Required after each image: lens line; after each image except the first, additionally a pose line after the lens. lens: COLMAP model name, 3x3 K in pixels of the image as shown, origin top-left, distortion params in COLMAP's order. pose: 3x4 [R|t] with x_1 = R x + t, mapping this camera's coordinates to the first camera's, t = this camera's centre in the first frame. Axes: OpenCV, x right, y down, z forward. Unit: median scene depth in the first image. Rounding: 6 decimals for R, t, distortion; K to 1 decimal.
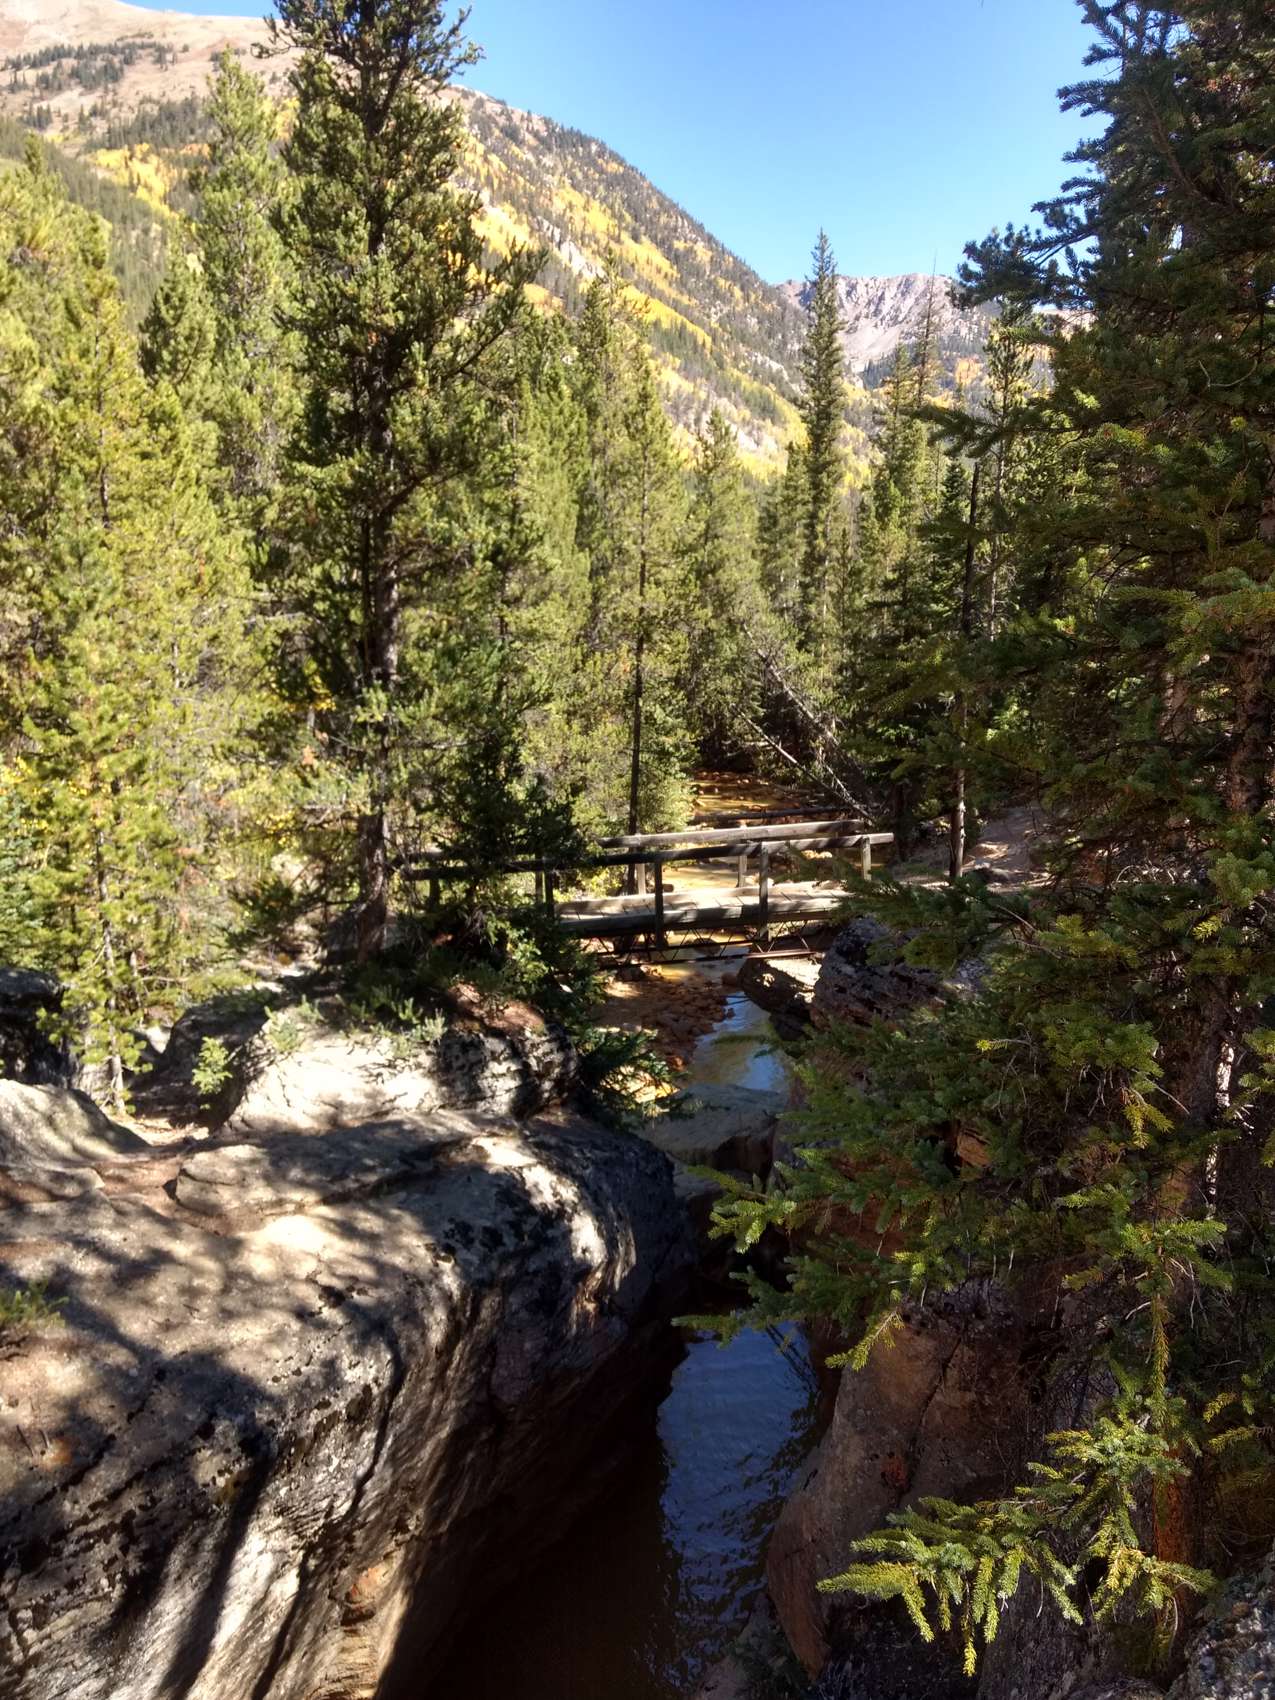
lens RADIAL K [[1224.1, 0, 637.5], [0, 1224.1, 850.0], [0, 0, 1]] dist [0.024696, 0.002185]
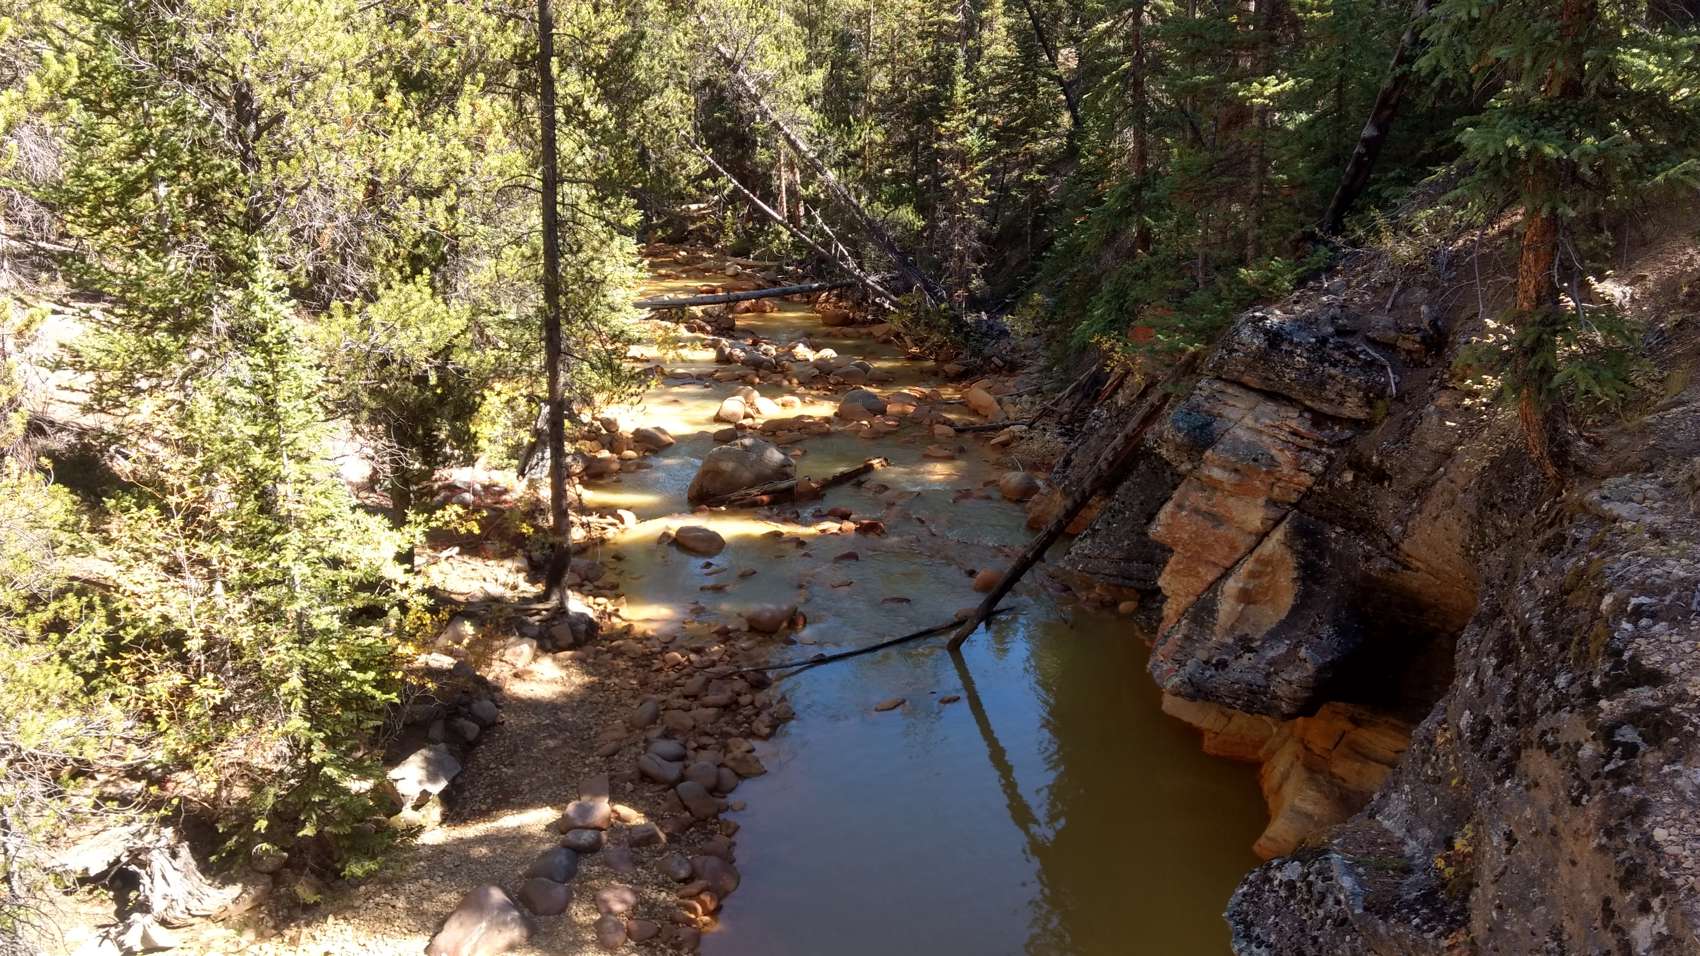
lens RADIAL K [[1231.9, 0, 850.0], [0, 1231.9, 478.0], [0, 0, 1]] dist [0.029848, -0.001869]
pose [[0.969583, -0.065399, 0.235865, -0.008262], [0.035500, 0.991028, 0.128850, -0.022079], [-0.242176, -0.116557, 0.963206, 0.445485]]
